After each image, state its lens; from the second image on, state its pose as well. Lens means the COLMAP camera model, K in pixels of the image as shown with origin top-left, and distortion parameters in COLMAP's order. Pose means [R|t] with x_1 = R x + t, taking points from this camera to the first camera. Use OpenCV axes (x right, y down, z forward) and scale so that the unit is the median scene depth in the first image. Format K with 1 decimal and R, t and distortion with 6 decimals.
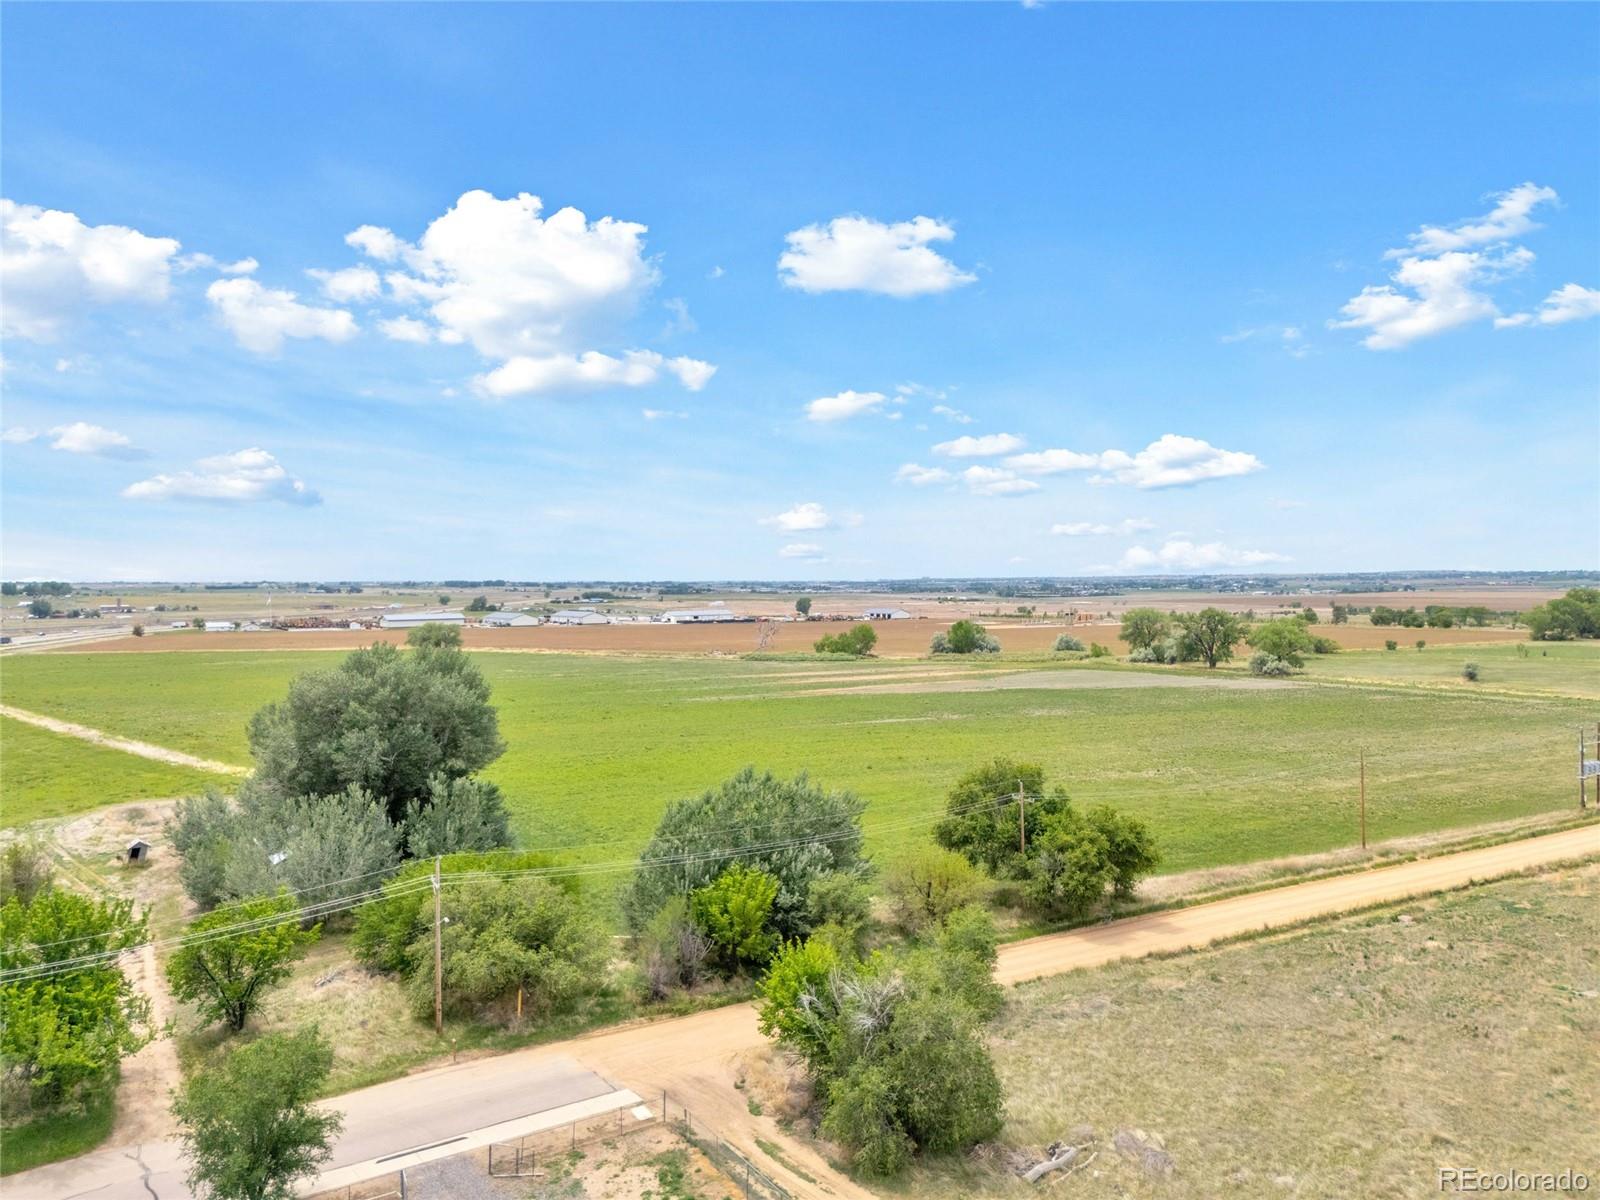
lens RADIAL K [[1187.5, 0, 800.0], [0, 1187.5, 600.0], [0, 0, 1]] dist [0.071487, -0.057992]
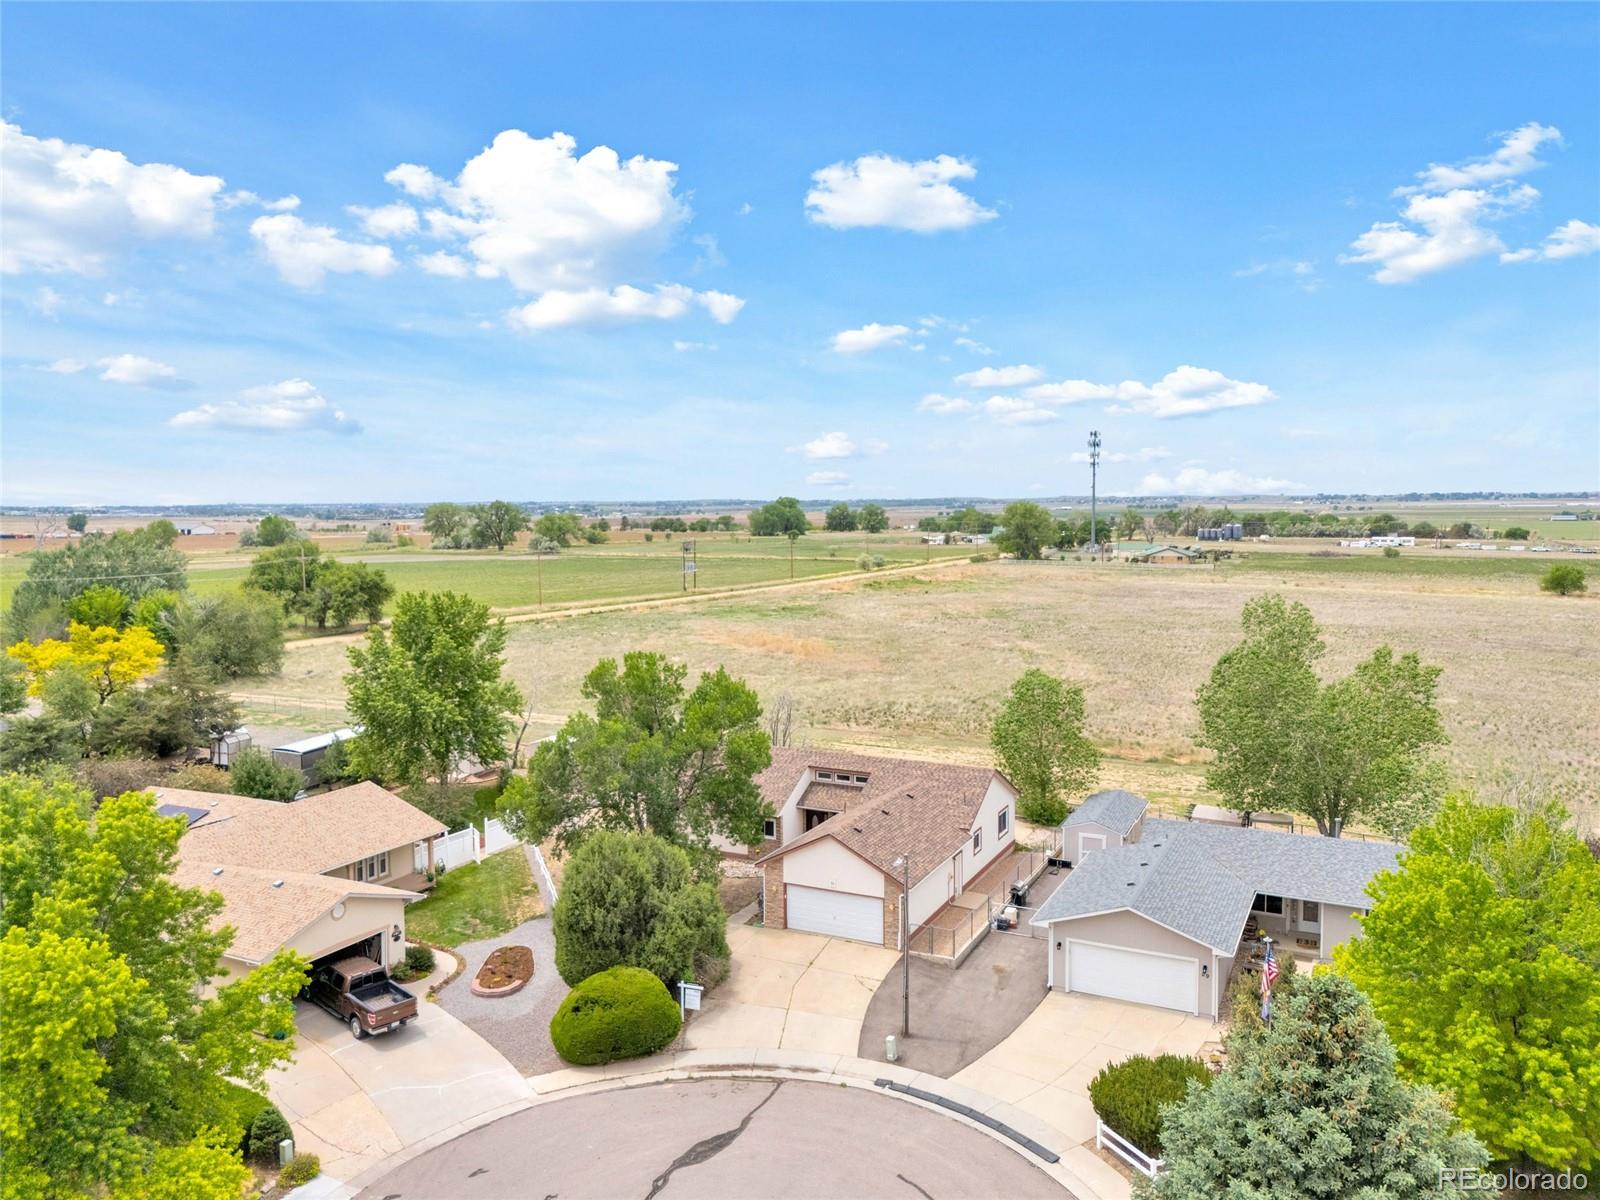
lens RADIAL K [[1187.5, 0, 800.0], [0, 1187.5, 600.0], [0, 0, 1]] dist [0.071487, -0.057992]
pose [[0.854777, -0.039269, 0.517508, -0.018109], [0.007924, 0.998005, 0.062642, 0.032244], [-0.518935, -0.049445, 0.853382, -0.170129]]
